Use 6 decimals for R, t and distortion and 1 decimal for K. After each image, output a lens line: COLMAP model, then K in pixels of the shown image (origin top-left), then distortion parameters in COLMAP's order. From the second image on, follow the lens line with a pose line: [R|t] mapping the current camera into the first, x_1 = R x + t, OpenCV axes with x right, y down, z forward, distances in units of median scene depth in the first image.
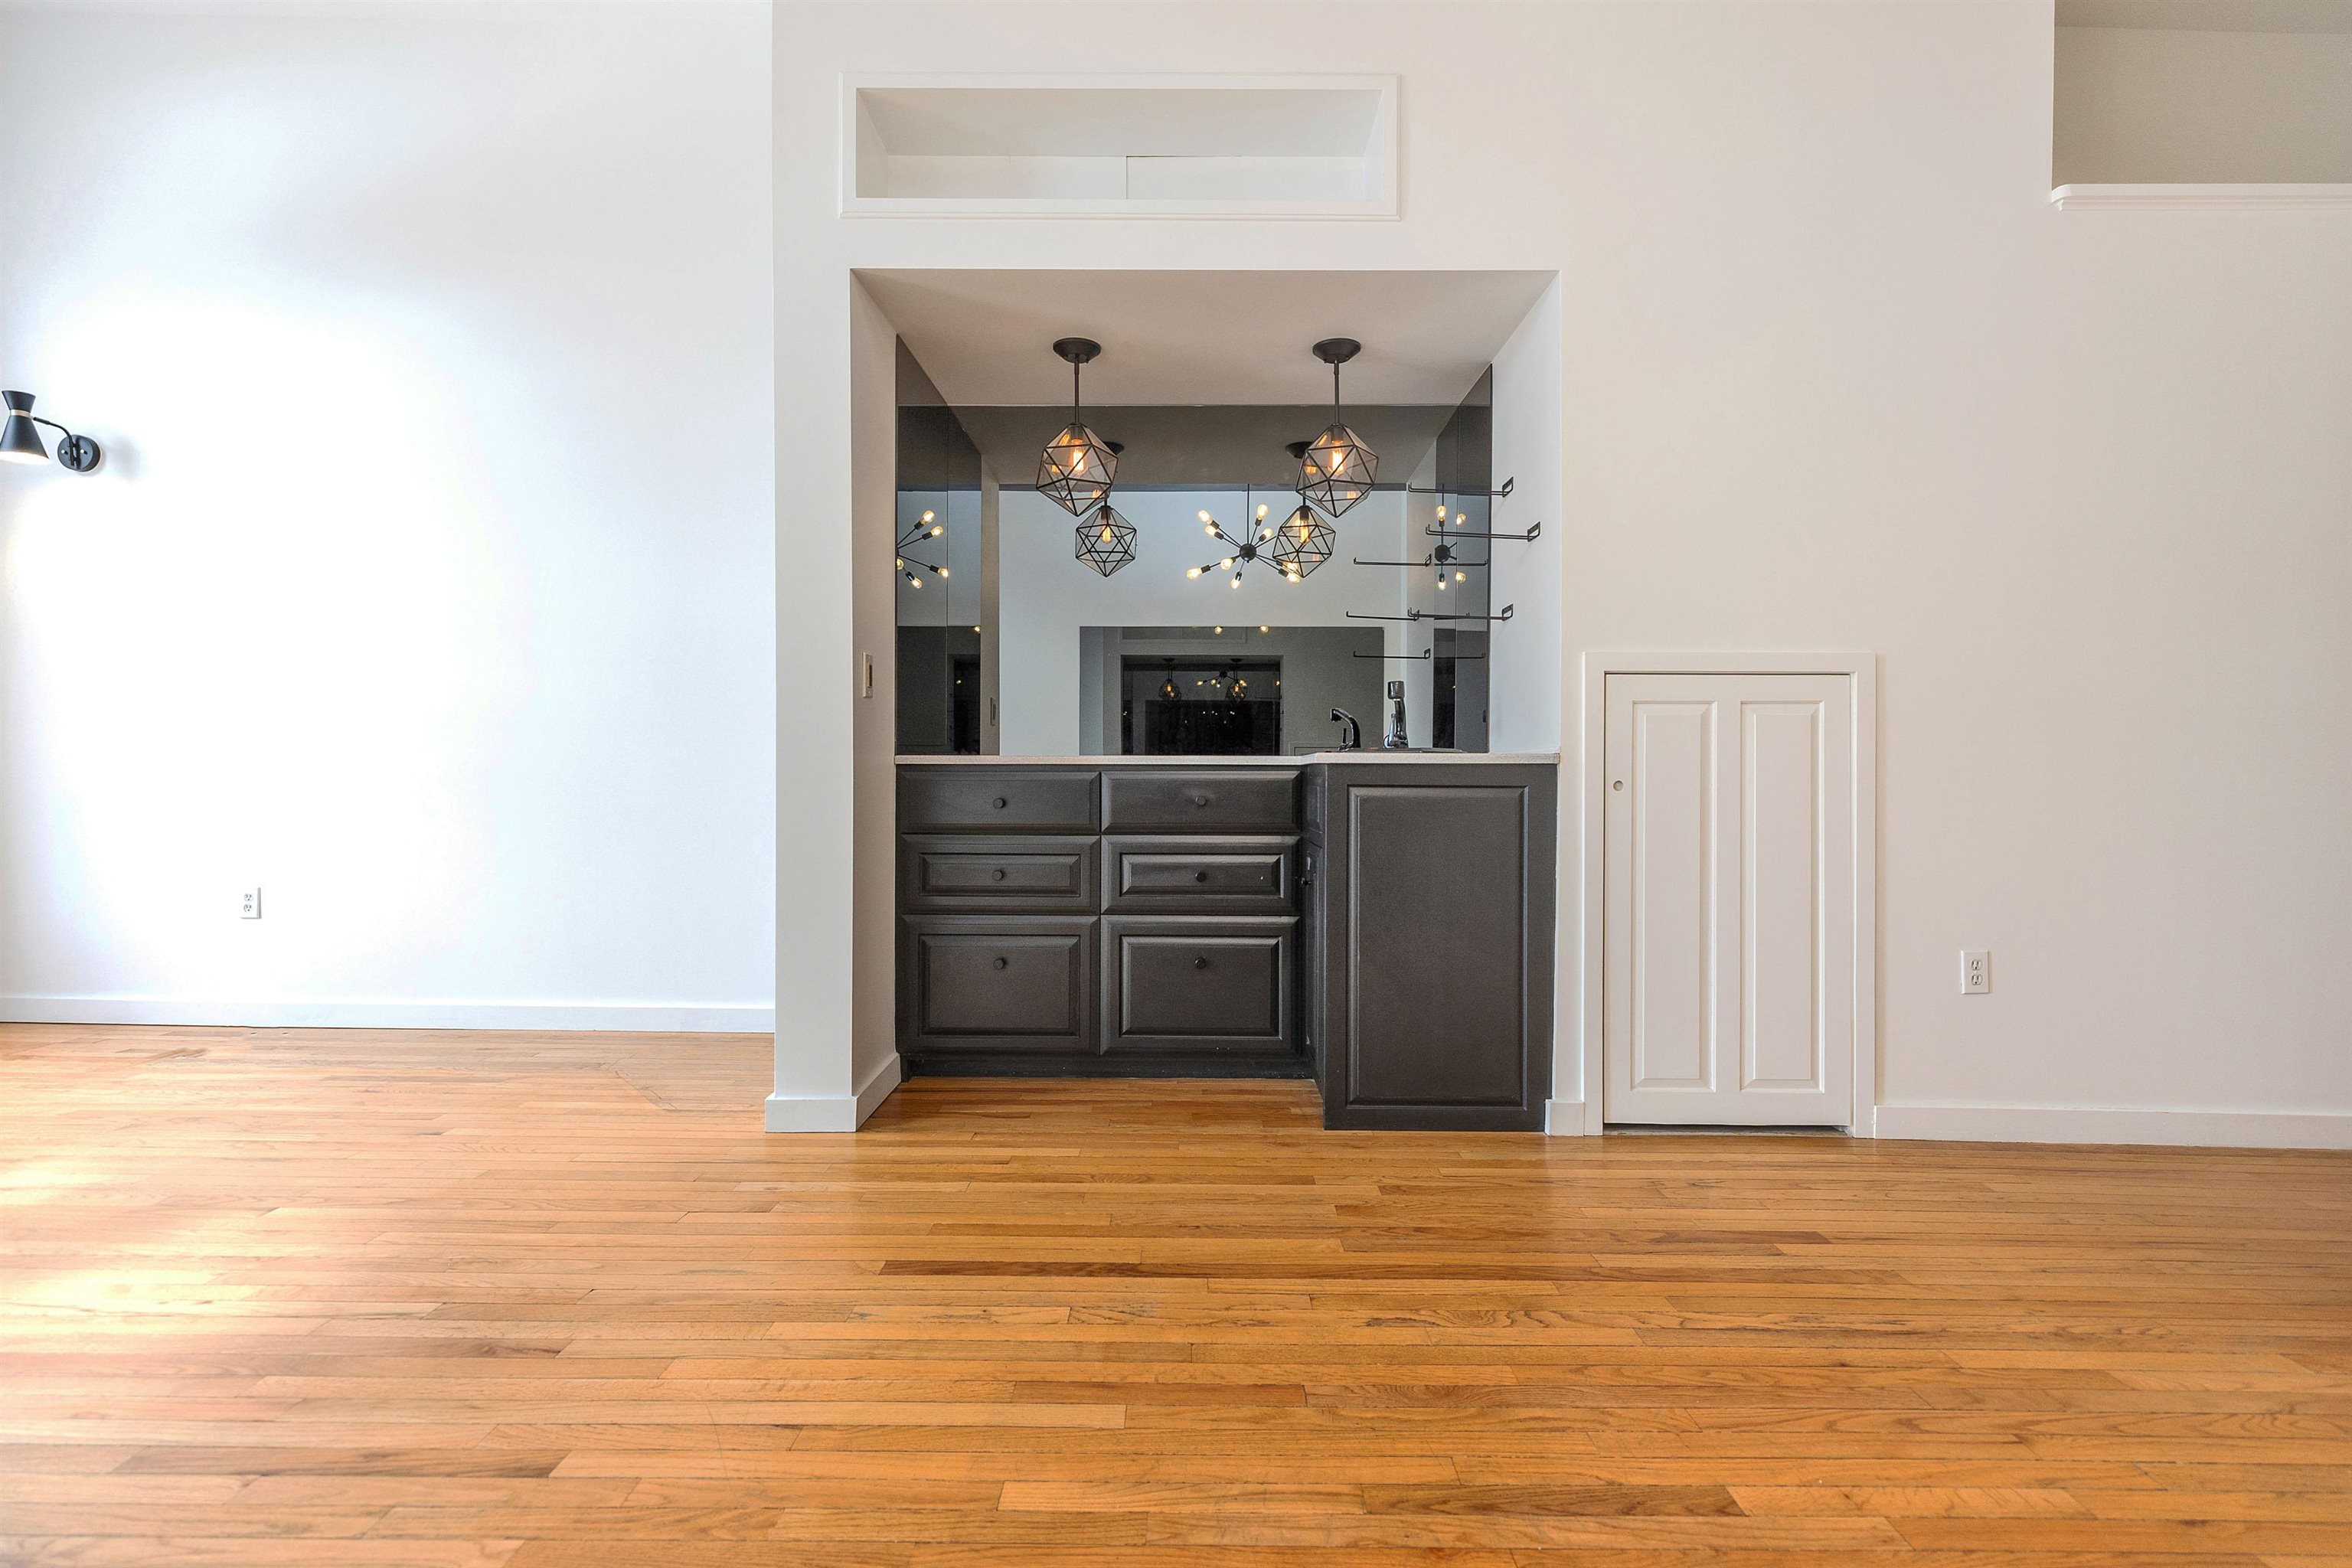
lens RADIAL K [[1053.6, 0, 1183.2], [0, 1053.6, 775.5], [0, 0, 1]] dist [0.004625, -0.000207]
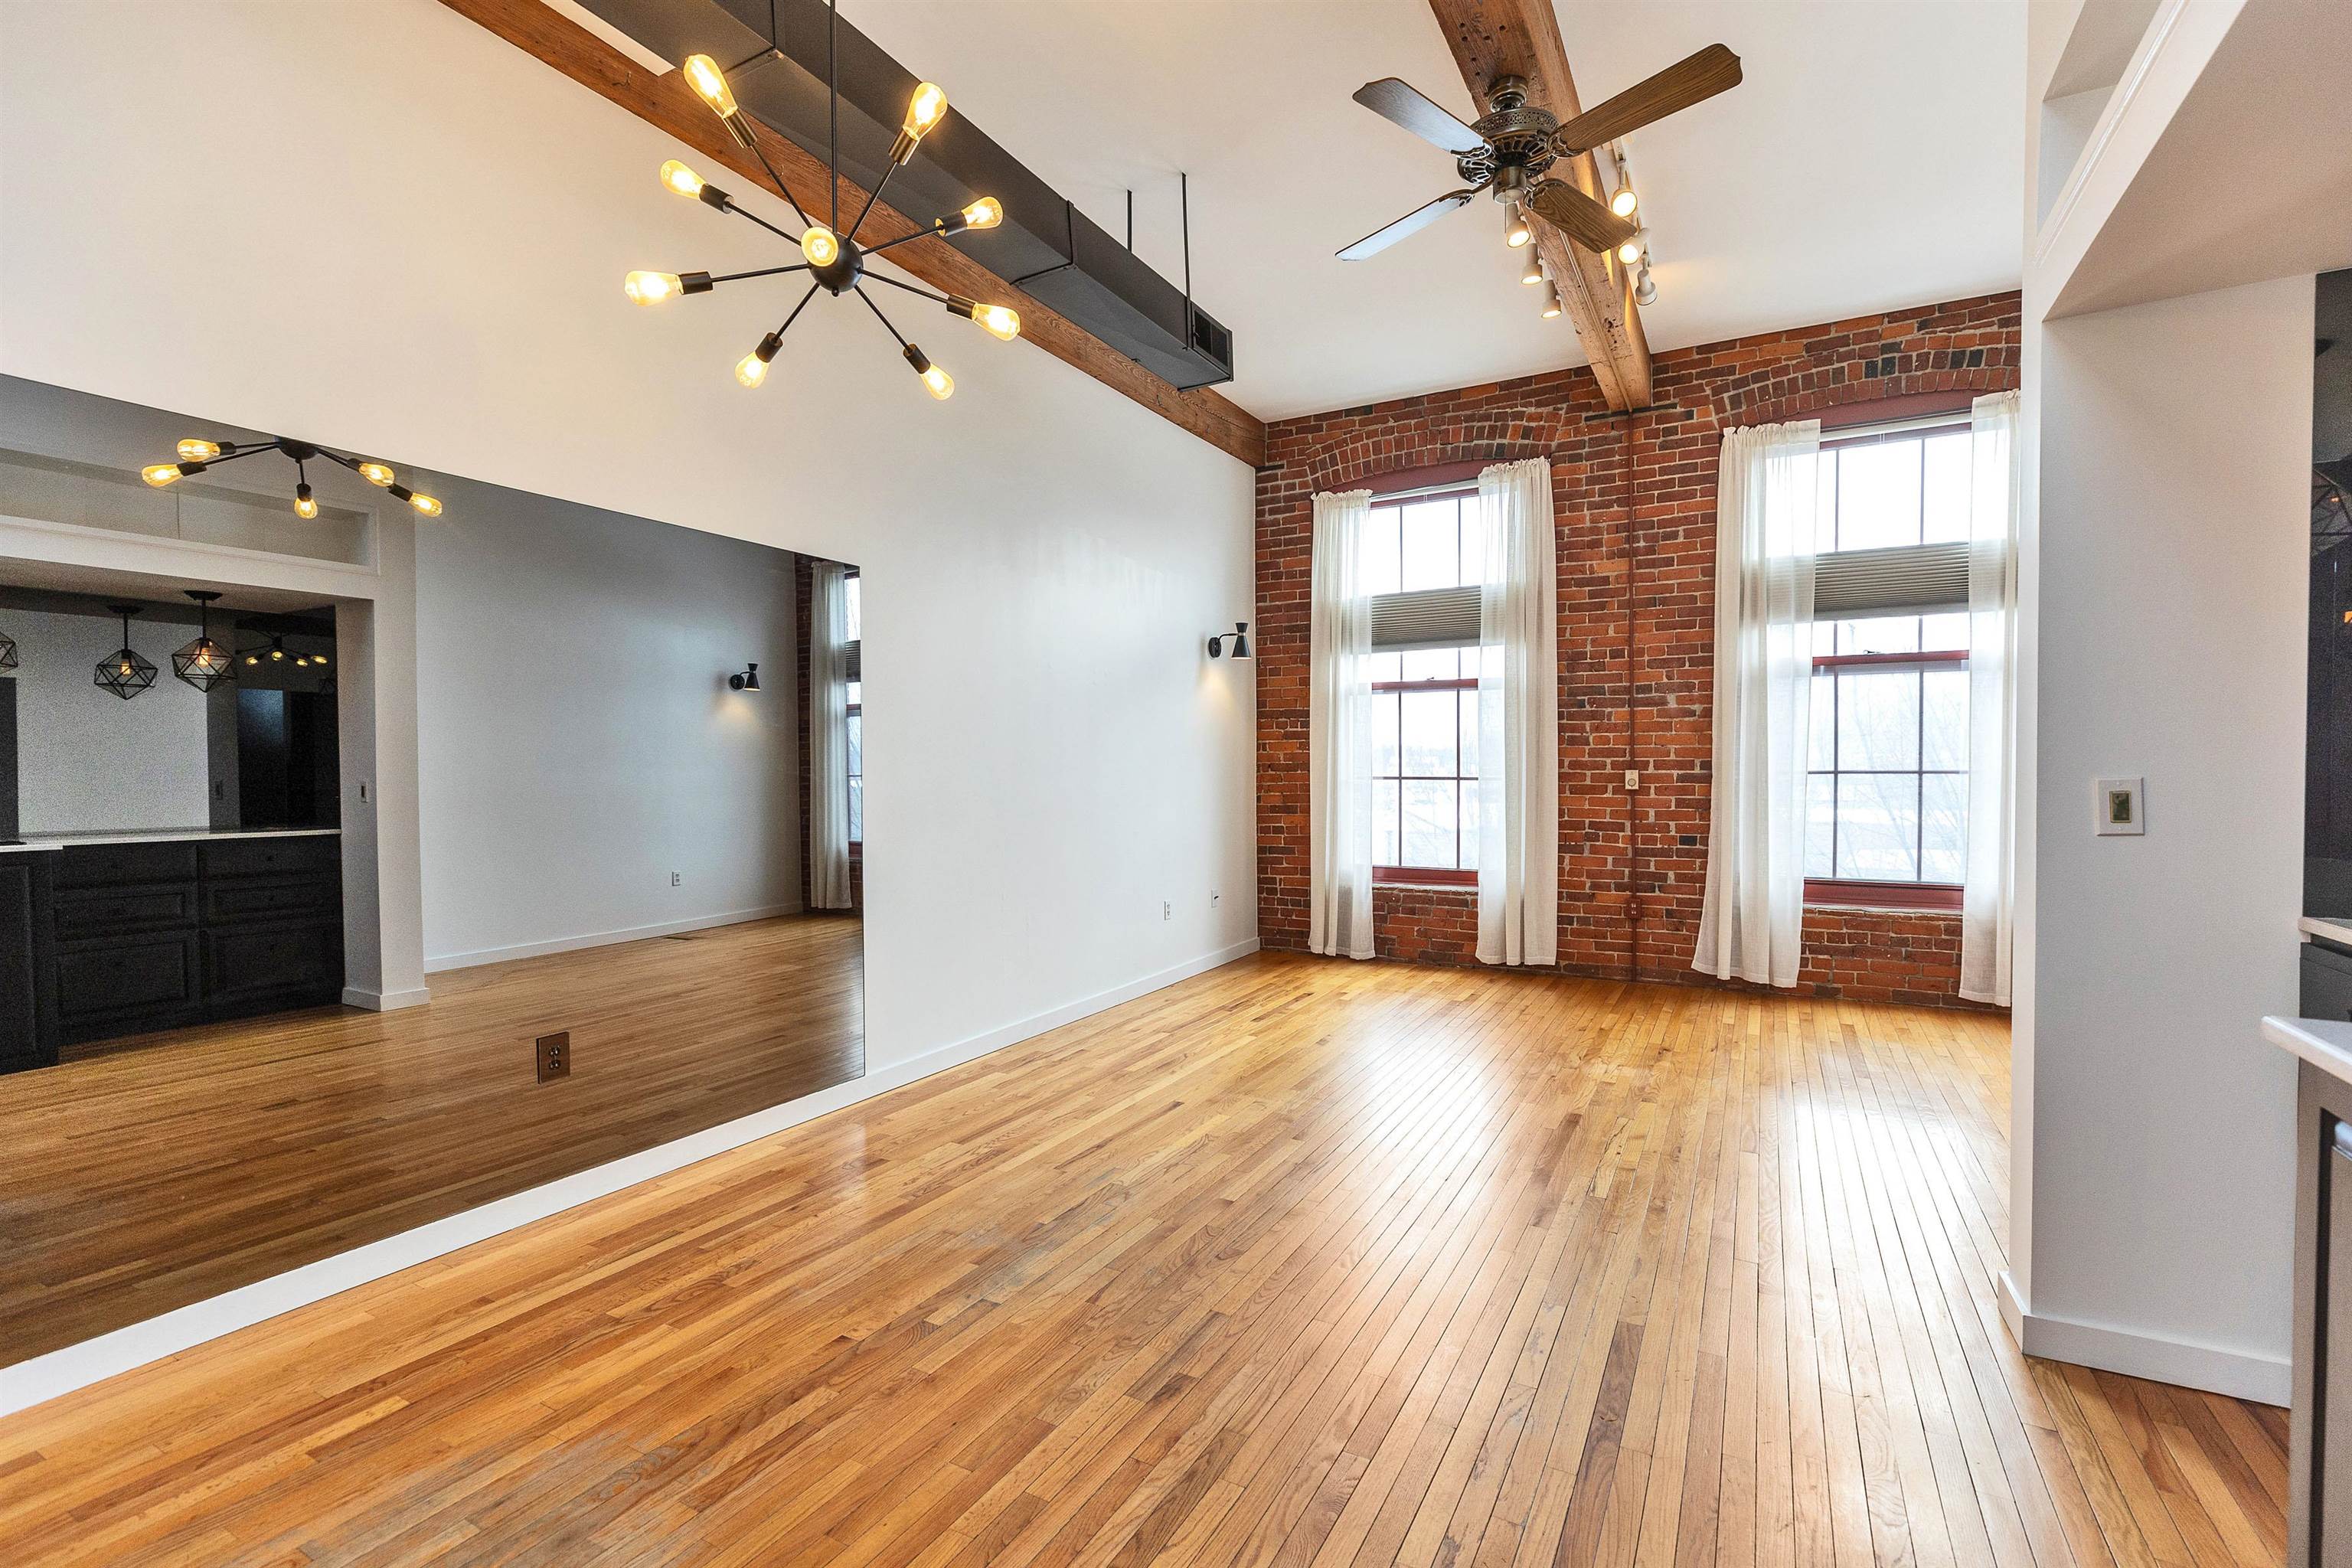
lens RADIAL K [[1053.6, 0, 1179.9], [0, 1053.6, 792.9], [0, 0, 1]] dist [0.004625, -0.000207]
pose [[-0.475762, 0.015934, -0.879430, 0.827135], [-0.003724, 0.999790, 0.020130, -0.138563], [0.879566, 0.012852, -0.475603, 0.892672]]
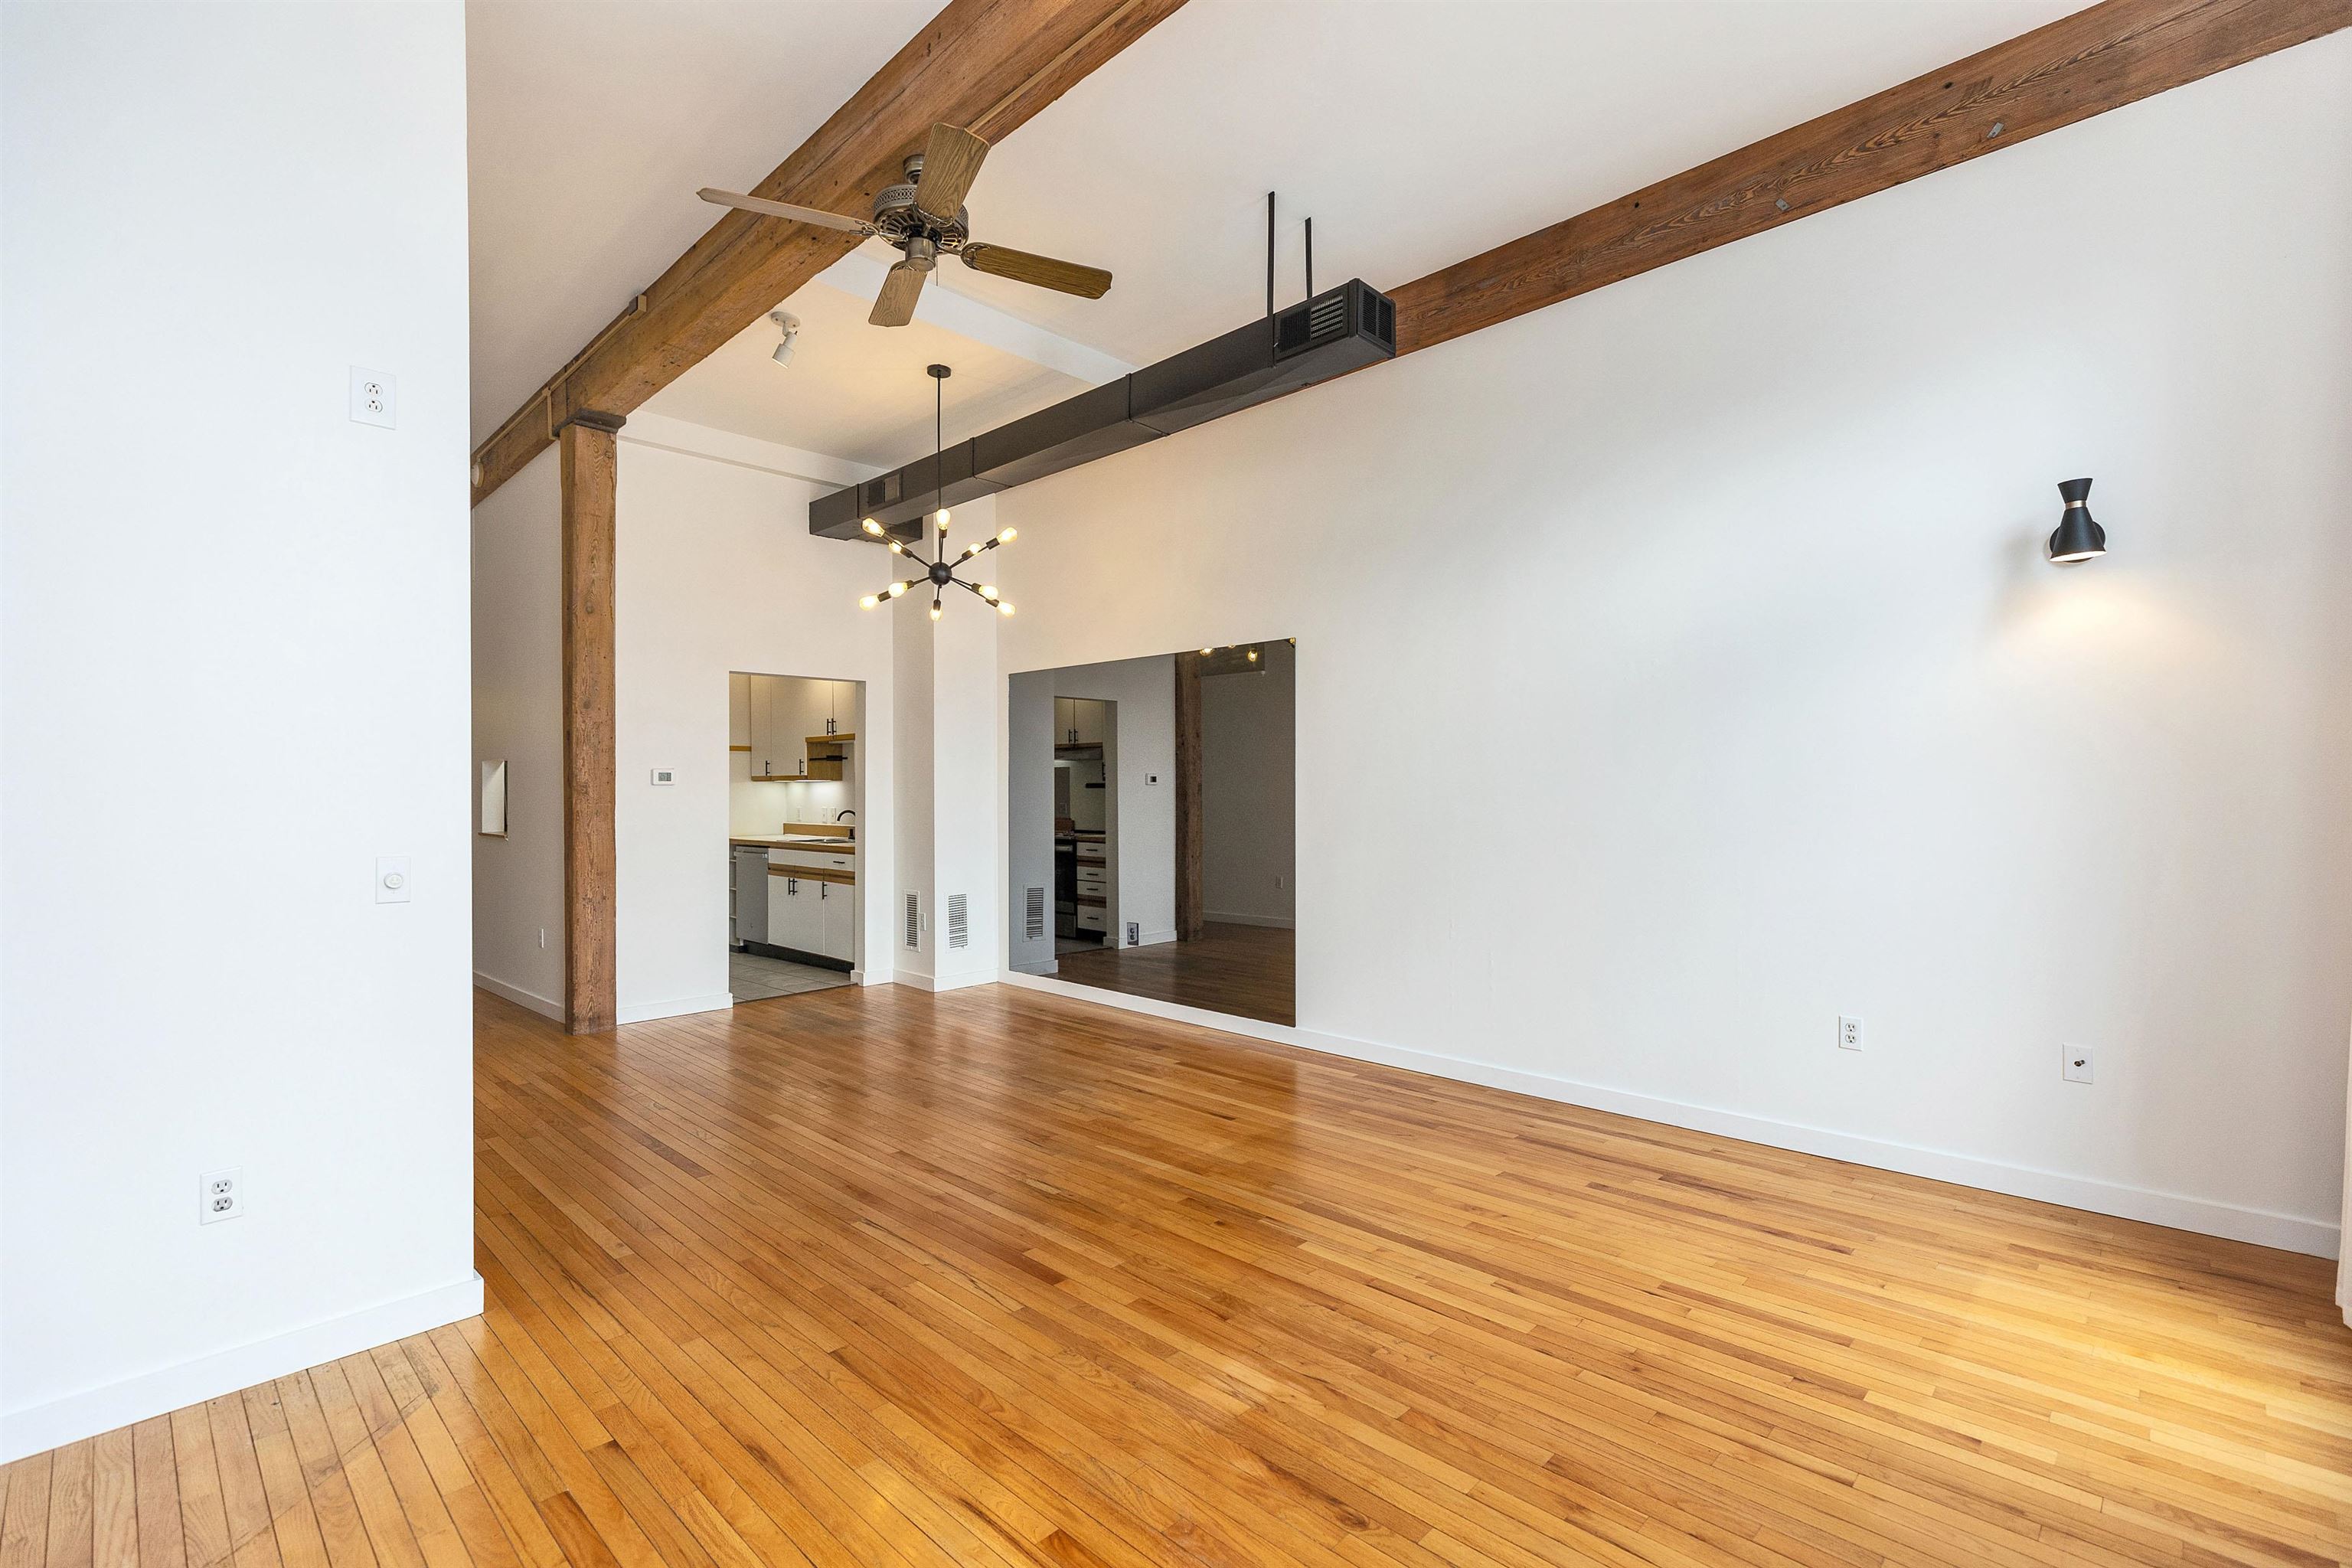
lens RADIAL K [[1053.6, 0, 1174.6], [0, 1053.6, 786.7], [0, 0, 1]] dist [0.004625, -0.000207]
pose [[-0.718424, -0.001042, 0.695604, -1.696767], [0.004885, 0.999967, 0.006543, -0.166903], [-0.695588, 0.008099, -0.718395, 1.387637]]
